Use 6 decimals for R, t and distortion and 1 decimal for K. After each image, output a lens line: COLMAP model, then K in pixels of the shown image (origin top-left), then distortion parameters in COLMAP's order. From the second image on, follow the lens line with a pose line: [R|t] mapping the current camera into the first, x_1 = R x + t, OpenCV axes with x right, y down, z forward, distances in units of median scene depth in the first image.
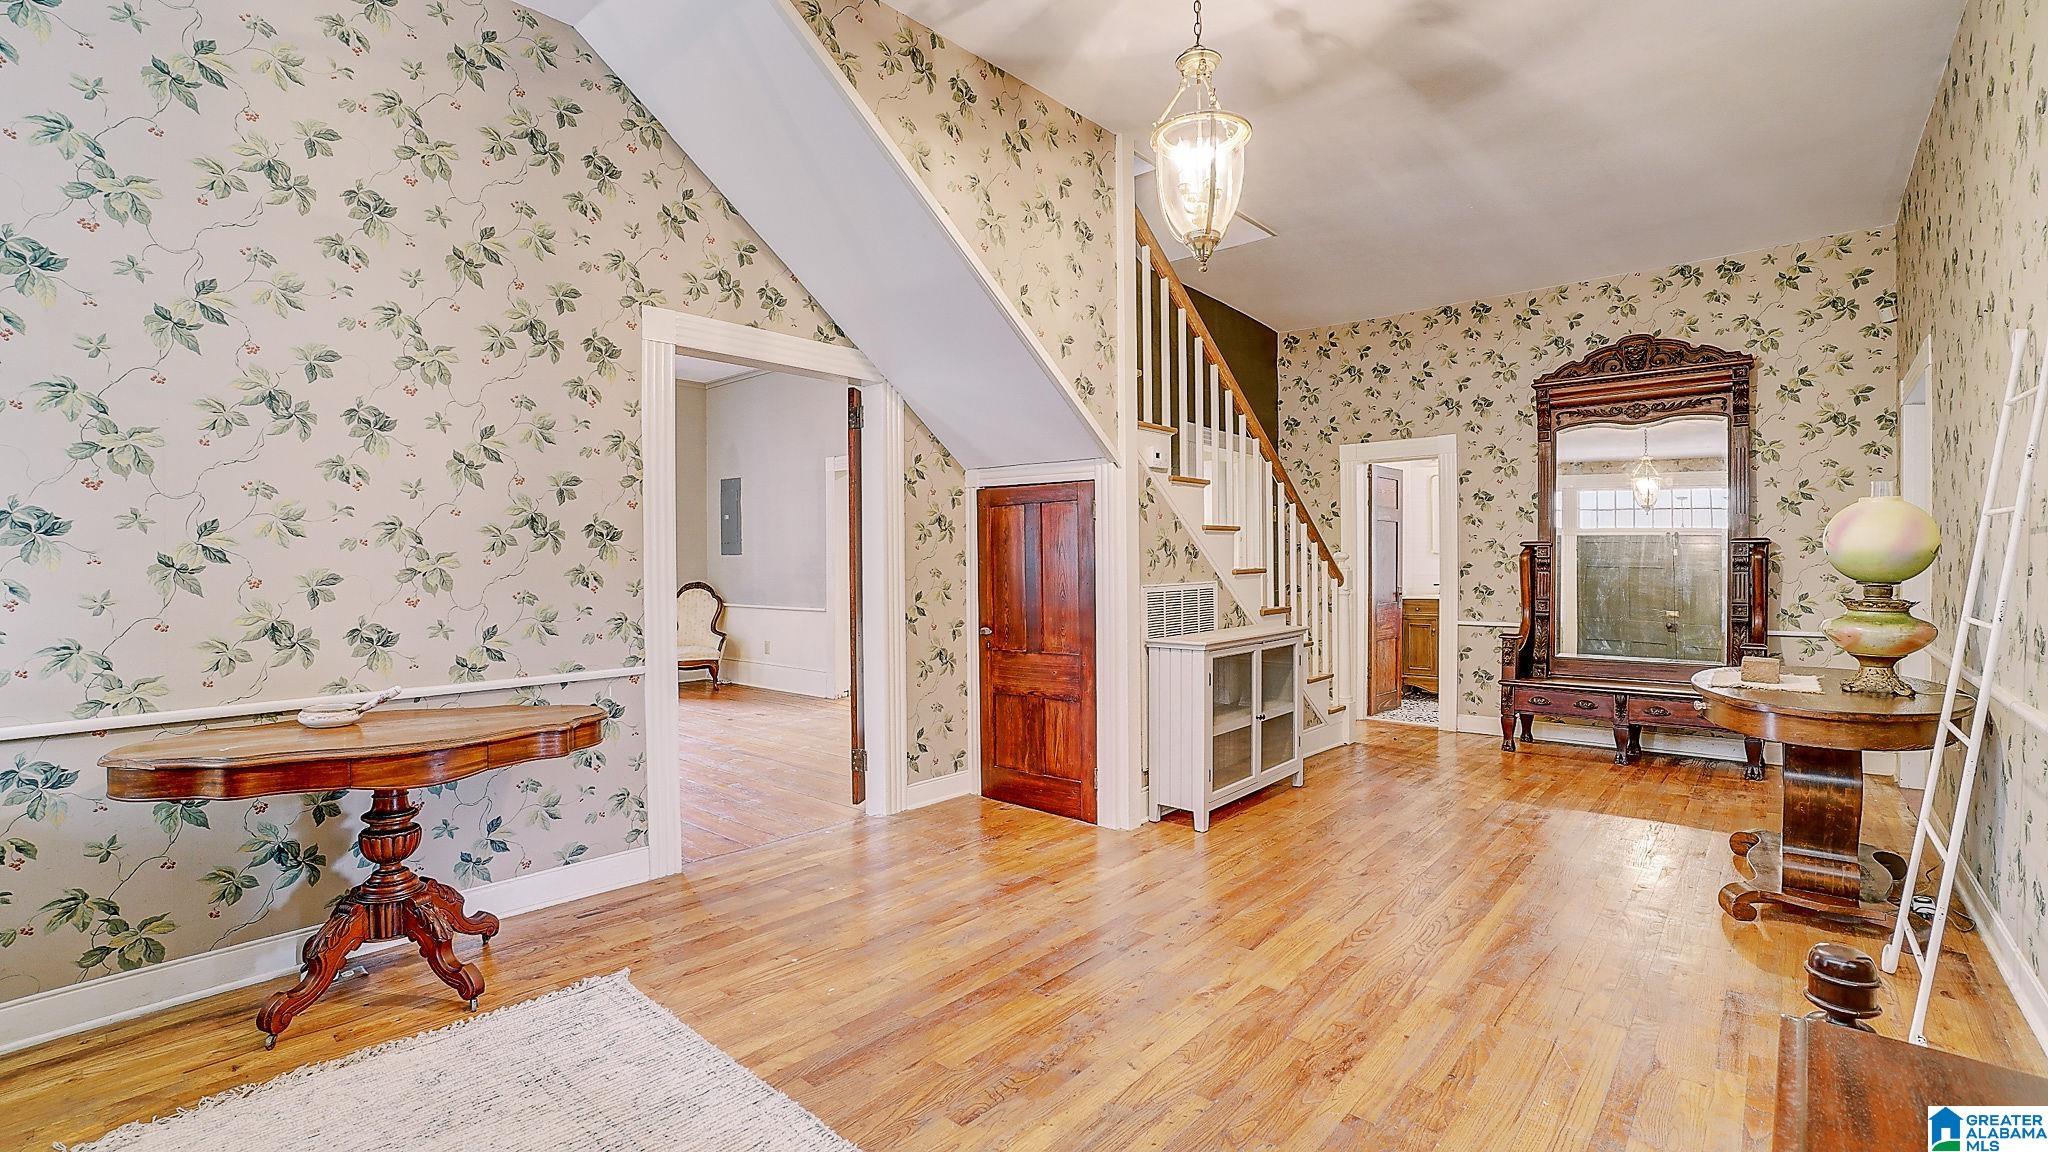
lens RADIAL K [[896.0, 0, 1020.3], [0, 896.0, 569.3], [0, 0, 1]] dist [-0.065220, 0.022178]
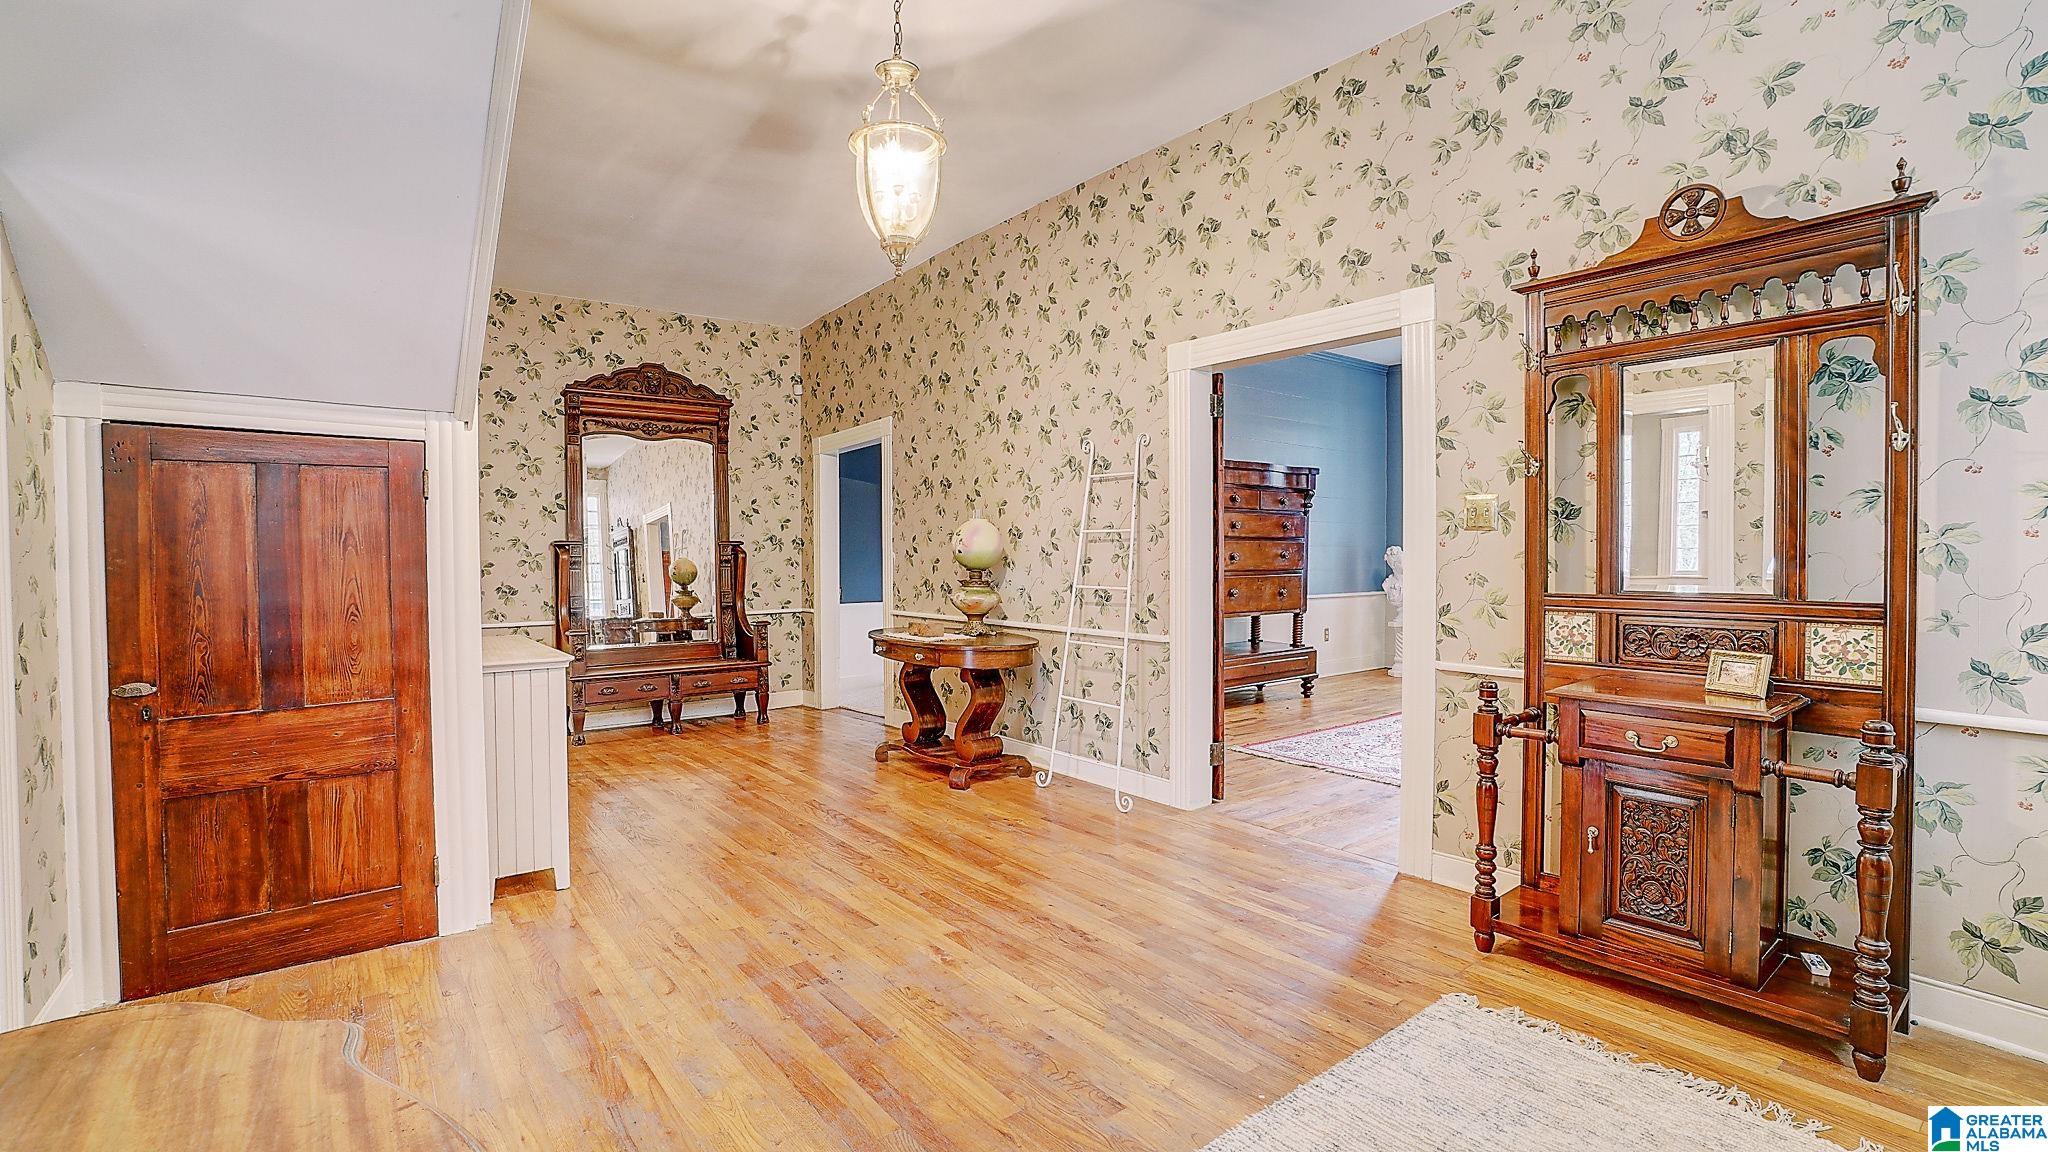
lens RADIAL K [[896.0, 0, 1020.3], [0, 896.0, 569.3], [0, 0, 1]] dist [-0.065220, 0.022178]
pose [[0.181920, -0.012459, 0.983234, -0.400689], [0.014074, 0.999850, 0.010065, -0.001171], [-0.983213, 0.012007, 0.182068, 0.342593]]
